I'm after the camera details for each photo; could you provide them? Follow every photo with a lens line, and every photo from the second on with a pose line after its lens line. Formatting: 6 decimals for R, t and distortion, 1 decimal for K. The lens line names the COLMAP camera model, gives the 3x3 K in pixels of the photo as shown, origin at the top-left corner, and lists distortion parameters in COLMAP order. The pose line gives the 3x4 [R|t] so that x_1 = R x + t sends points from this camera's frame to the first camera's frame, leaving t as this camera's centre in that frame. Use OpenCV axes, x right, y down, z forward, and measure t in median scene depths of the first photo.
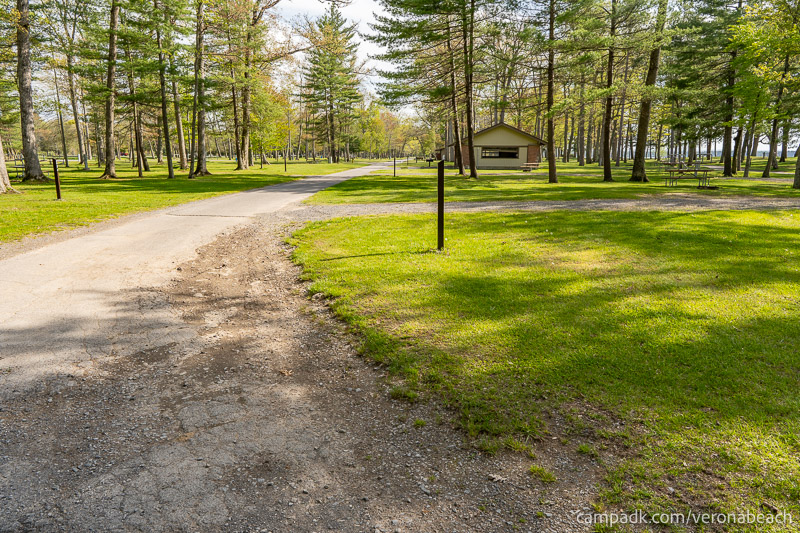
lens RADIAL K [[522.6, 0, 400.0], [0, 522.6, 266.5], [0, 0, 1]] dist [0.000454, 0.000173]
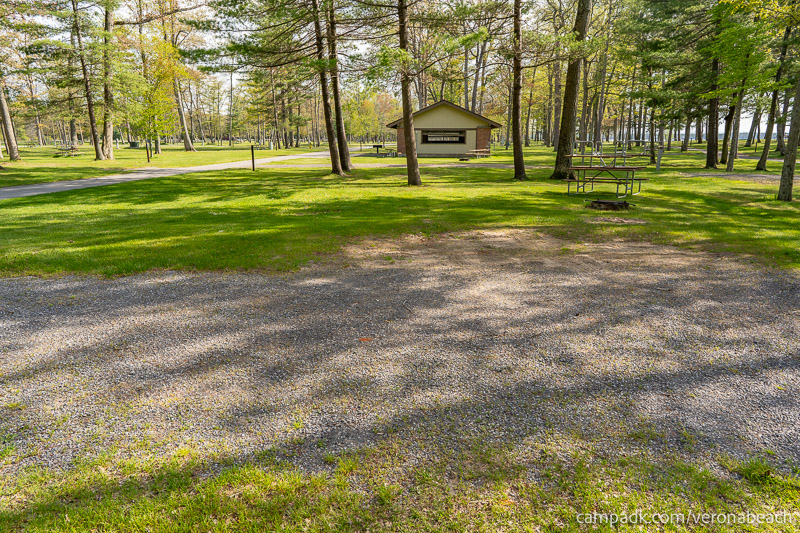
lens RADIAL K [[522.6, 0, 400.0], [0, 522.6, 266.5], [0, 0, 1]] dist [0.000454, 0.000173]
pose [[0.999666, 0.003432, -0.025634, 0.145338], [-0.002678, 0.999565, 0.029373, -0.038250], [0.025724, -0.029294, 0.999240, 0.170856]]
